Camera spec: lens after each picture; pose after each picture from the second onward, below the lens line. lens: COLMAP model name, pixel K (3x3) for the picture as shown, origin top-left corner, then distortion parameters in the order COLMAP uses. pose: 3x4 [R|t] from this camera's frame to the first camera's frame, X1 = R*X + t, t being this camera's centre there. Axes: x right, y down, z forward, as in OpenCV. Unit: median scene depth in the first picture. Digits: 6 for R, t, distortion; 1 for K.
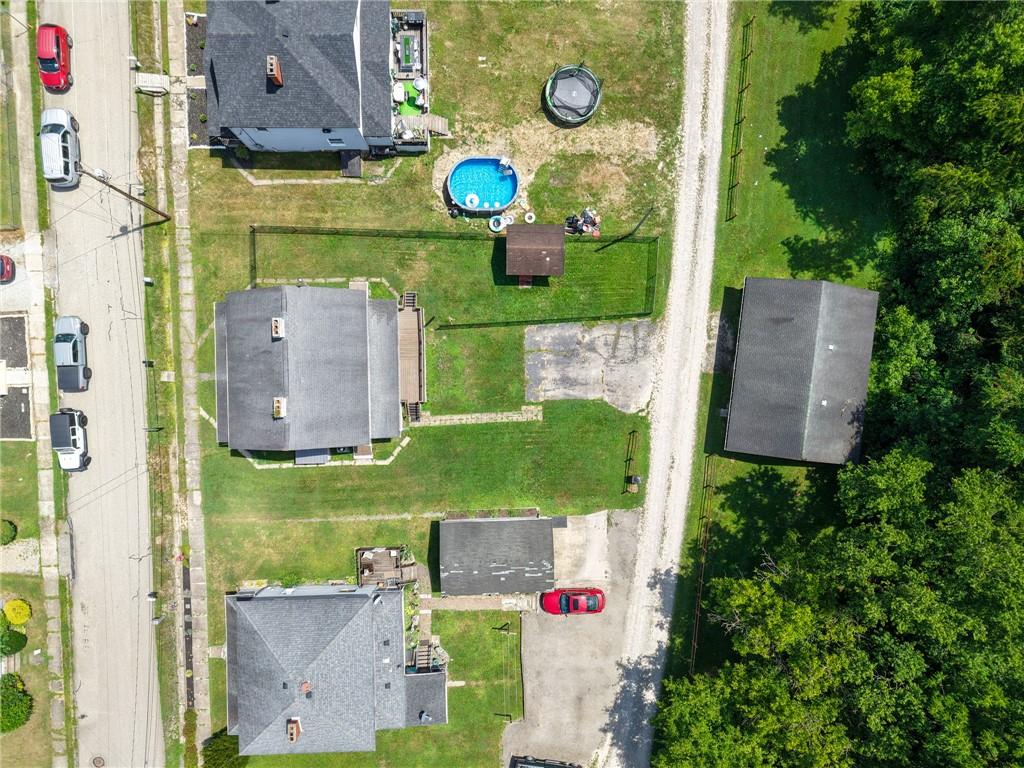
lens RADIAL K [[697.8, 0, 512.0], [0, 697.8, 384.0], [0, 0, 1]] dist [0.001343, 0.000128]
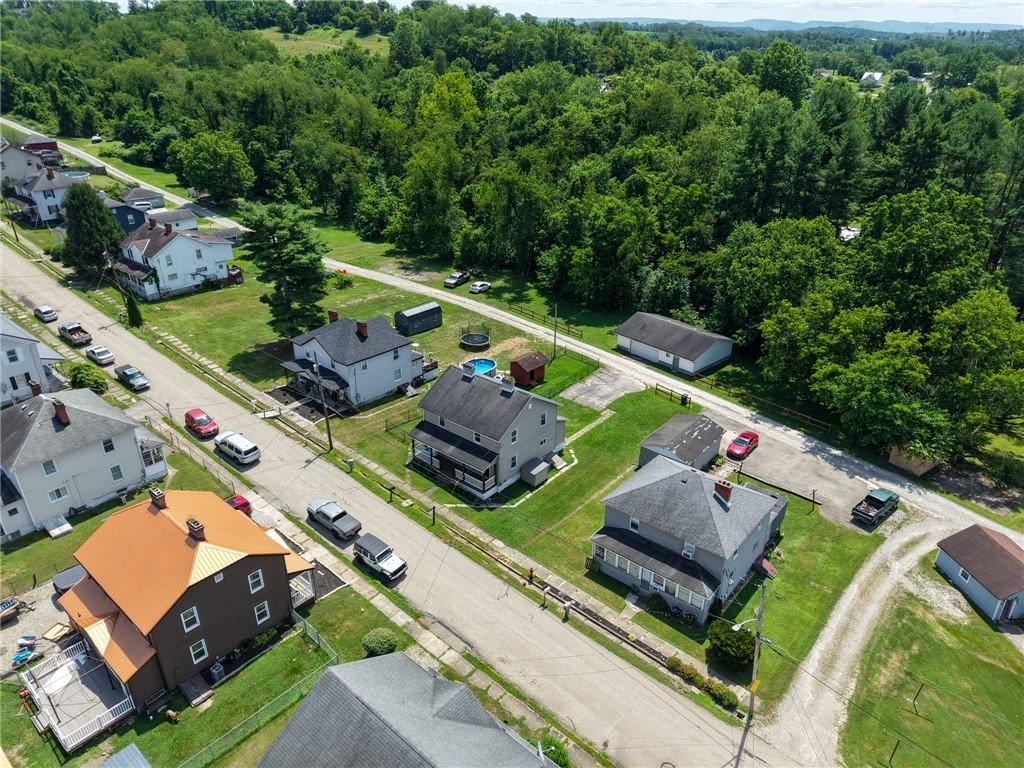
lens RADIAL K [[697.8, 0, 512.0], [0, 697.8, 384.0], [0, 0, 1]] dist [0.001343, 0.000128]
pose [[0.660649, -0.340917, 0.668819, -1.076690], [0.750644, 0.289553, -0.593880, 0.750640], [0.008806, 0.894391, 0.447200, 0.290487]]
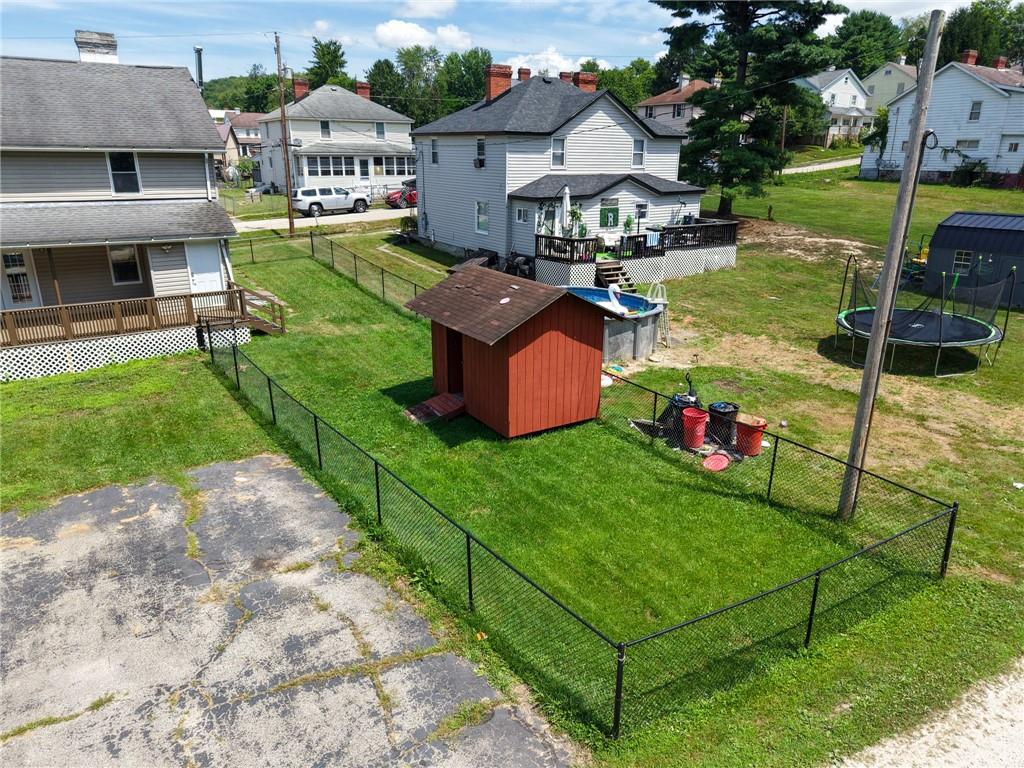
lens RADIAL K [[679.3, 0, 512.0], [0, 679.3, 384.0], [0, 0, 1]] dist [0.014186, -0.001585]
pose [[0.530432, 0.246384, -0.811133, 0.279004], [-0.847718, 0.158669, -0.506160, -0.028843], [0.003992, 0.956096, 0.293027, 0.899219]]
